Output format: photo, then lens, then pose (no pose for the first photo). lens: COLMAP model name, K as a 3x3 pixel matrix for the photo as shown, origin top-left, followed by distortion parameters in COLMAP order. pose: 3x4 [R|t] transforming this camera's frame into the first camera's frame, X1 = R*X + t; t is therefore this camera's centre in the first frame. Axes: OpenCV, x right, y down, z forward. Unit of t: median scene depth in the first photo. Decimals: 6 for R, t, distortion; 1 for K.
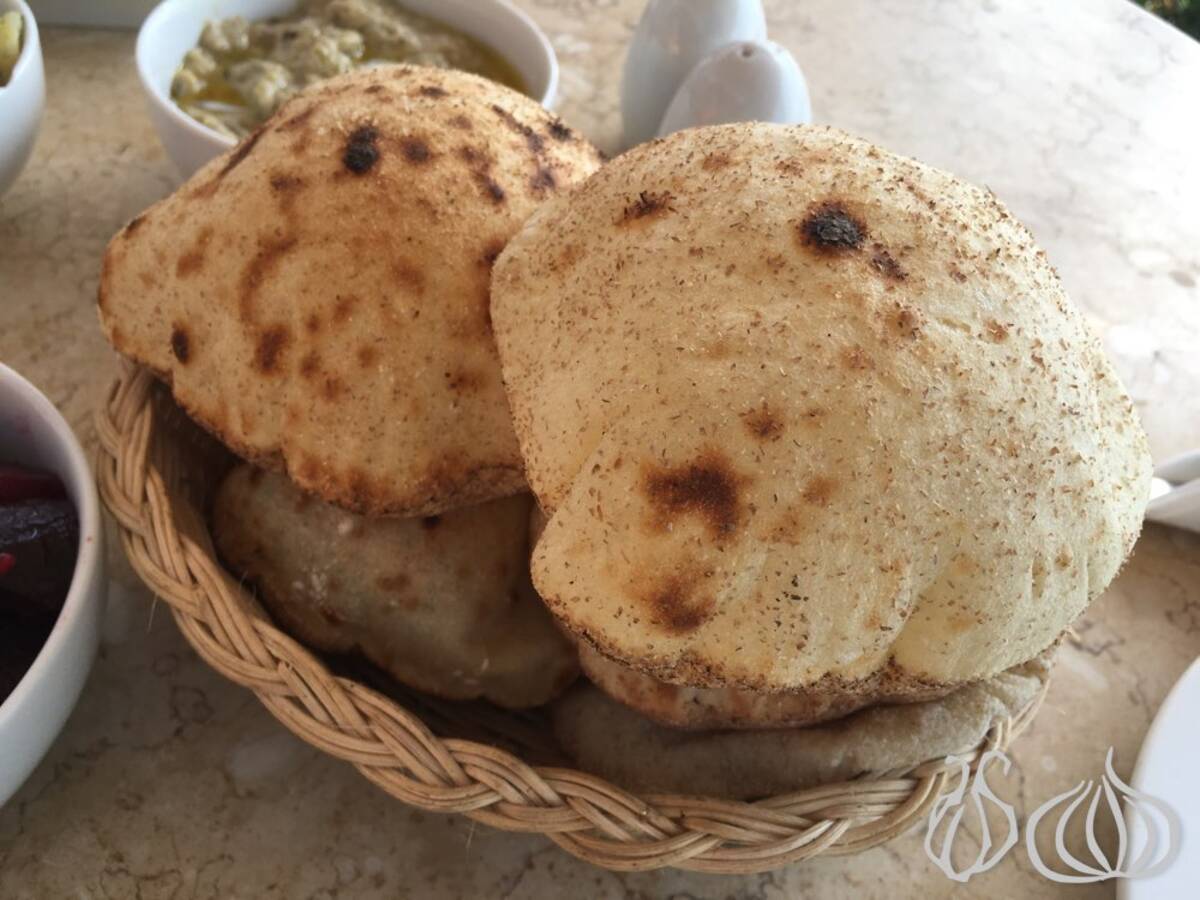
lens RADIAL K [[1038.5, 0, 600.0], [0, 1038.5, 450.0], [0, 0, 1]] dist [0.045568, -0.057438]
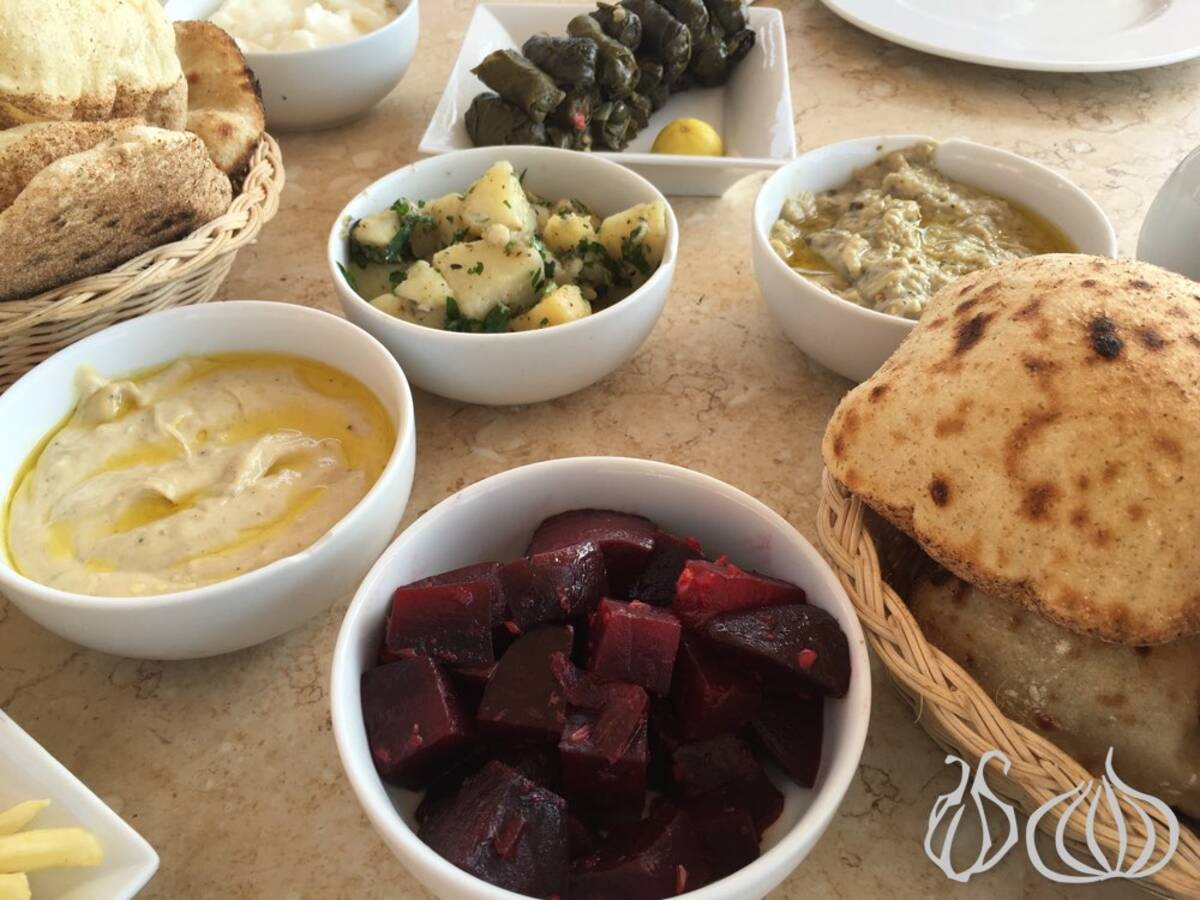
lens RADIAL K [[1025.3, 0, 600.0], [0, 1025.3, 450.0], [0, 0, 1]] dist [0.022089, -0.011225]
pose [[0.967825, 0.031251, -0.249675, -0.504462], [-0.051328, 0.995914, -0.074307, -0.038934], [0.246333, 0.084732, 0.965474, -0.302190]]
